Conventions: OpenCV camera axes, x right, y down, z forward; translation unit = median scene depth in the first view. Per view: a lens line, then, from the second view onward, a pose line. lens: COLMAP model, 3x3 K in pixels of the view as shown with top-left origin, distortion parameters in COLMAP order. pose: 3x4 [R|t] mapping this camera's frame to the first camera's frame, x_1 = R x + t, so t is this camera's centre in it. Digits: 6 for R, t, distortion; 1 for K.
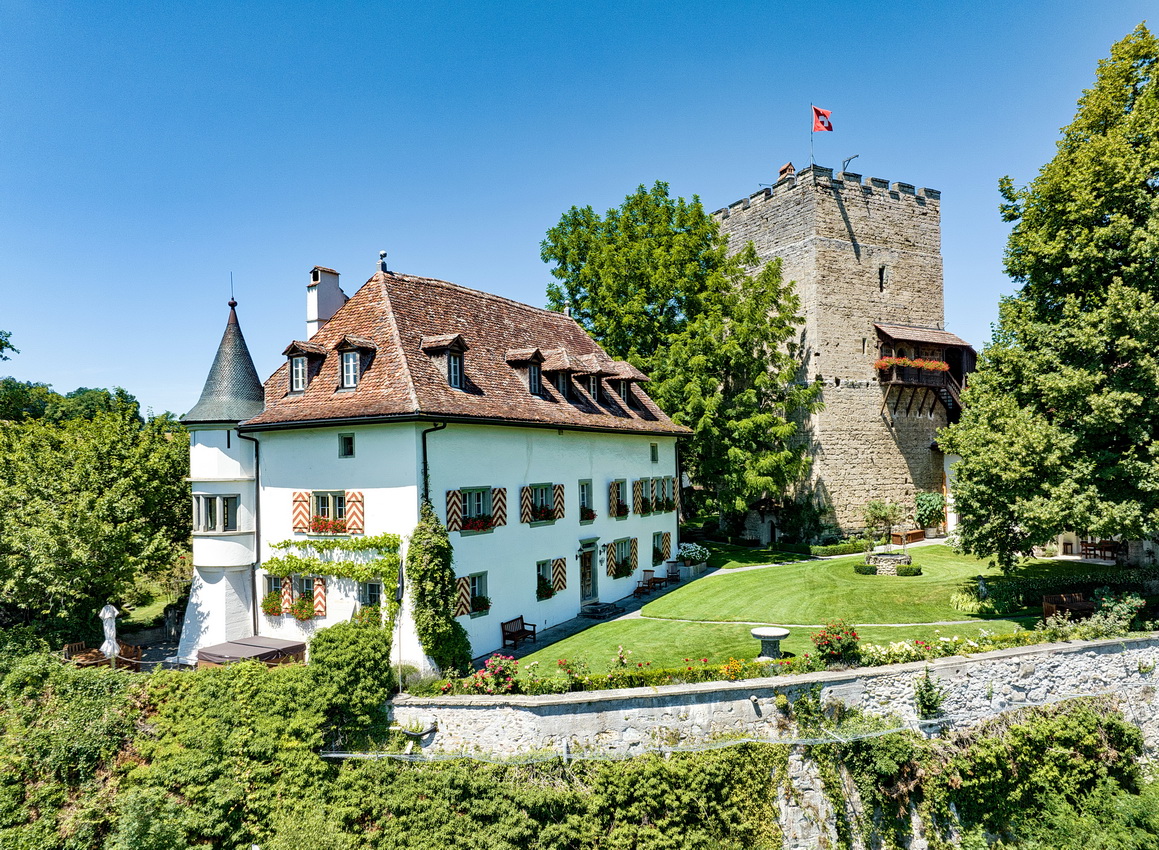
lens RADIAL K [[848.9, 0, 605.1], [0, 848.9, 453.4], [0, 0, 1]] dist [-0.034614, -0.004216]
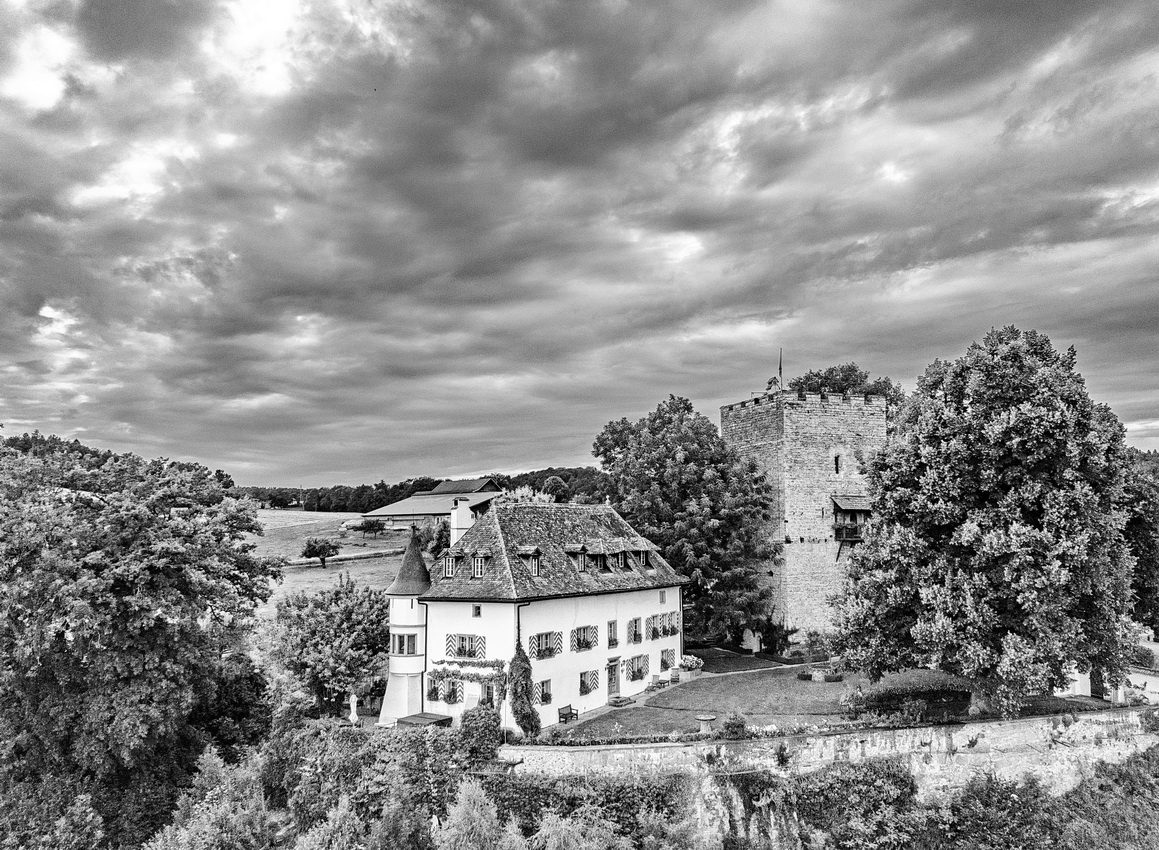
lens RADIAL K [[887.5, 0, 613.5], [0, 887.5, 477.5], [0, 0, 1]] dist [-0.014032, -0.118252]
pose [[0.996090, 0.002229, -0.088318, 0.159149], [-0.006742, 0.998684, -0.050832, -0.194410], [0.088088, 0.051229, 0.994794, -0.886441]]
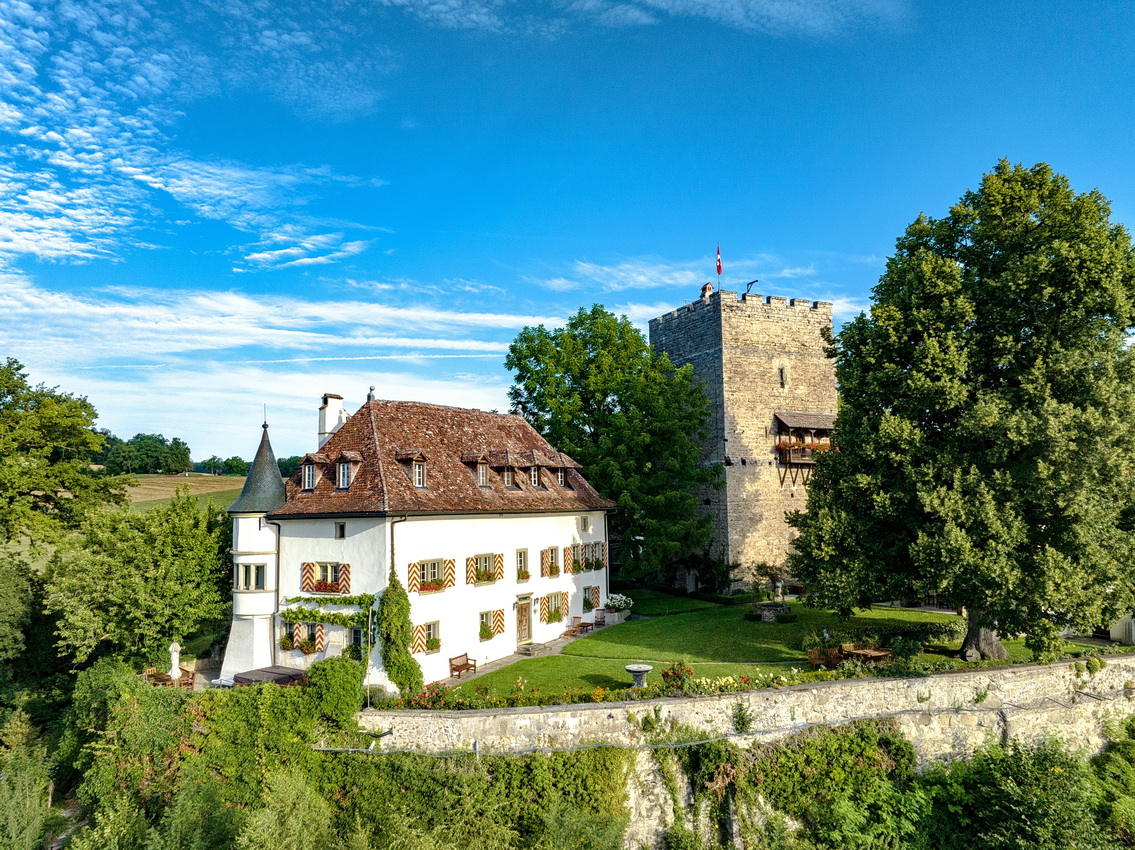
lens RADIAL K [[797.3, 0, 569.5], [0, 797.3, 425.2], [0, 0, 1]] dist [-0.038717, -0.001894]
pose [[0.998226, -0.005300, -0.059296, 0.154693], [0.000448, 0.996669, -0.081552, -0.074079], [0.059531, 0.081381, 0.994904, -0.312420]]
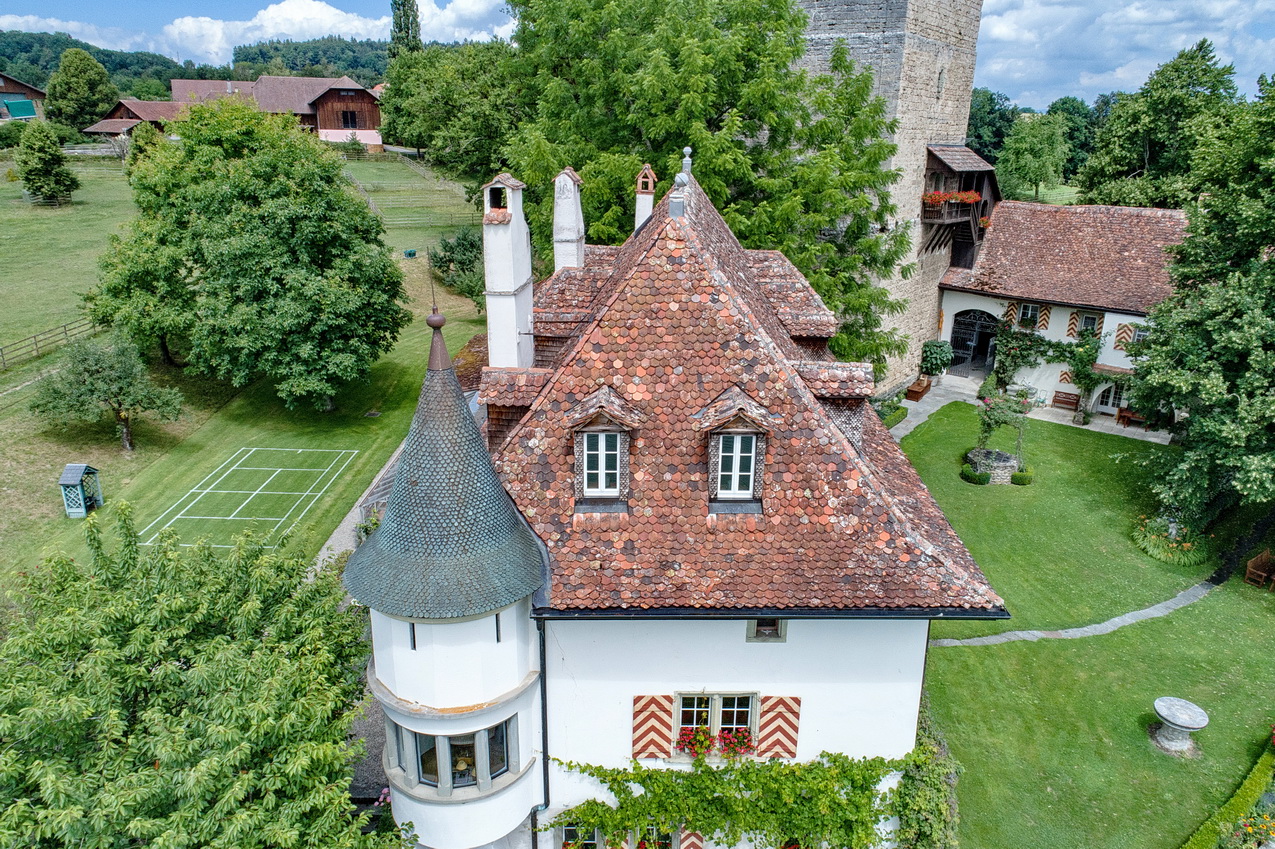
lens RADIAL K [[870.3, 0, 636.3], [0, 870.3, 423.0], [0, 0, 1]] dist [0.003144, 0.003951]
pose [[0.898743, -0.112611, 0.423769, -0.576504], [-0.035195, 0.944813, 0.325714, -0.294505], [-0.437062, -0.307648, 0.845180, 0.580616]]
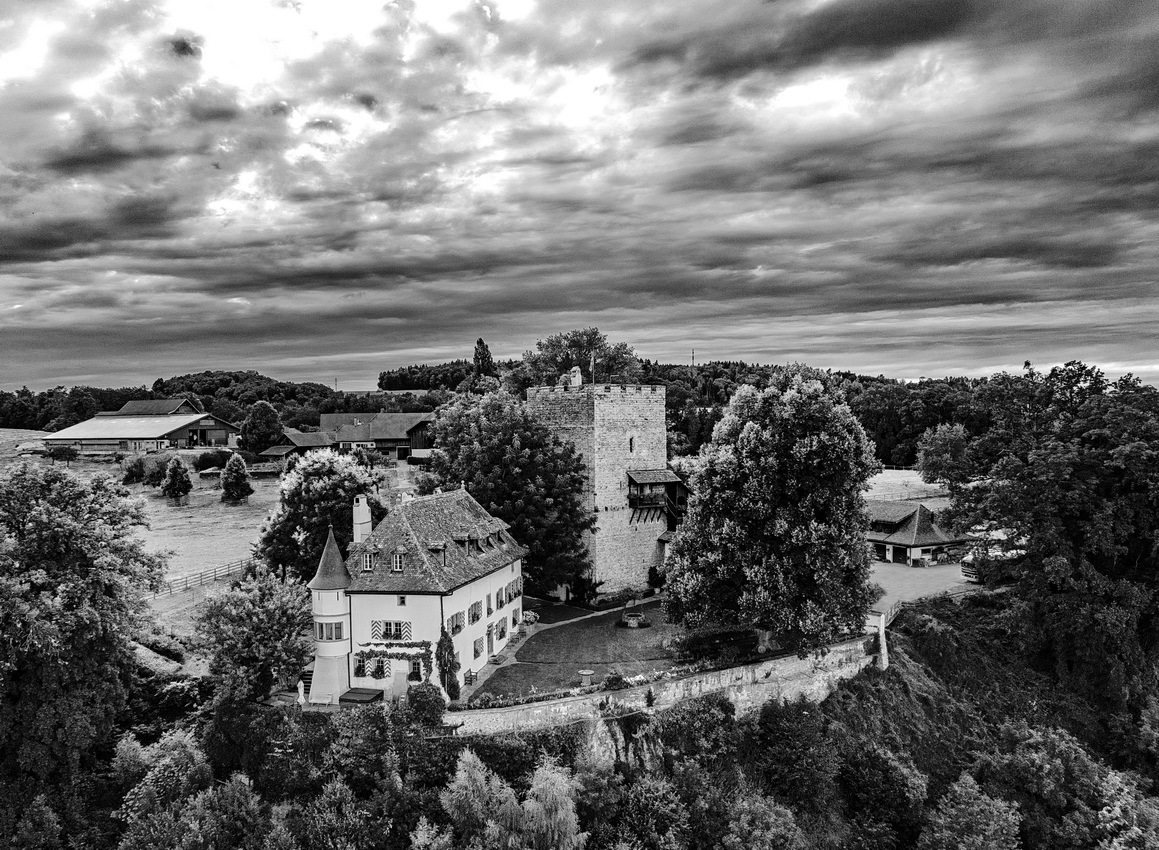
lens RADIAL K [[889.2, 0, 544.0], [0, 889.2, 454.3], [0, 0, 1]] dist [-0.001431, -0.114454]
pose [[0.974535, -0.004876, 0.224183, -0.442821], [-0.004430, 0.999150, 0.040989, -0.467091], [-0.224192, -0.040939, 0.973685, -1.271745]]
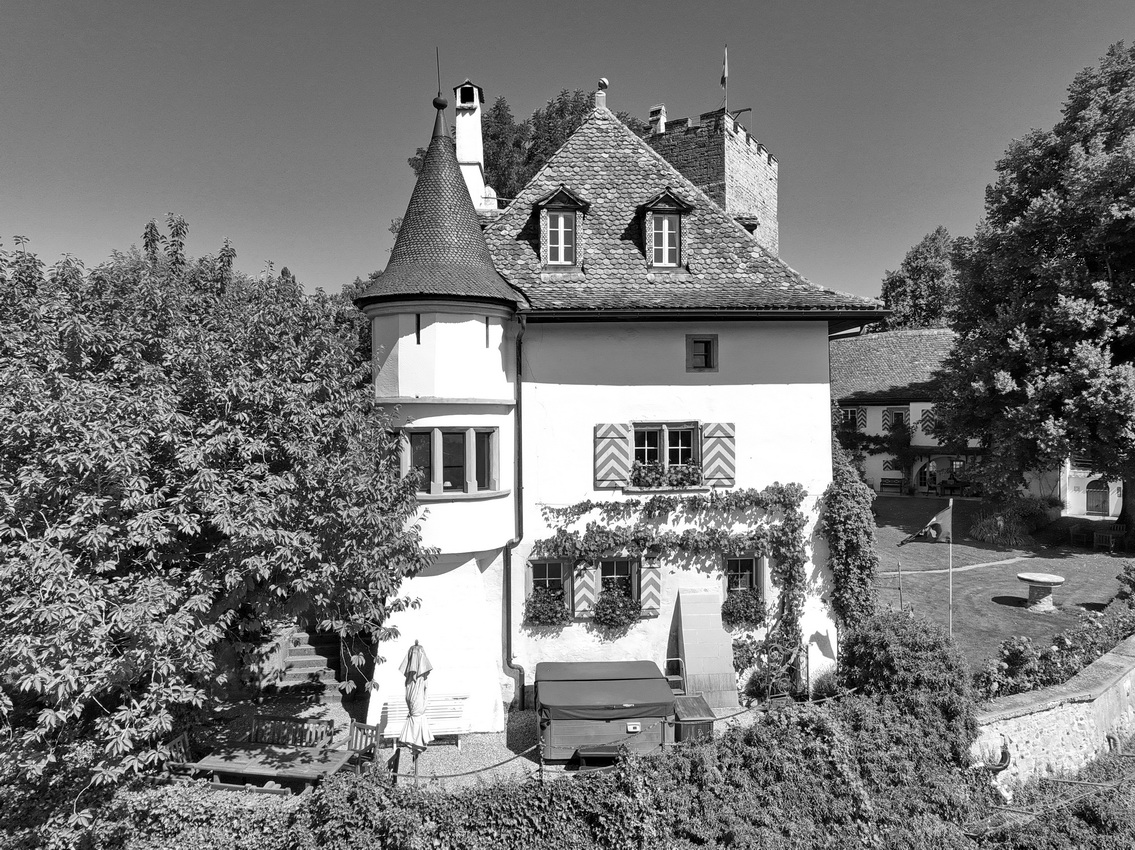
lens RADIAL K [[808.1, 0, 568.4], [0, 808.1, 422.3], [0, 0, 1]] dist [0.006217, 0.004861]
pose [[0.847068, 0.012231, 0.531343, -0.698110], [-0.016185, 0.999865, 0.002786, 0.042934], [-0.531237, -0.010960, 0.847152, 0.498239]]
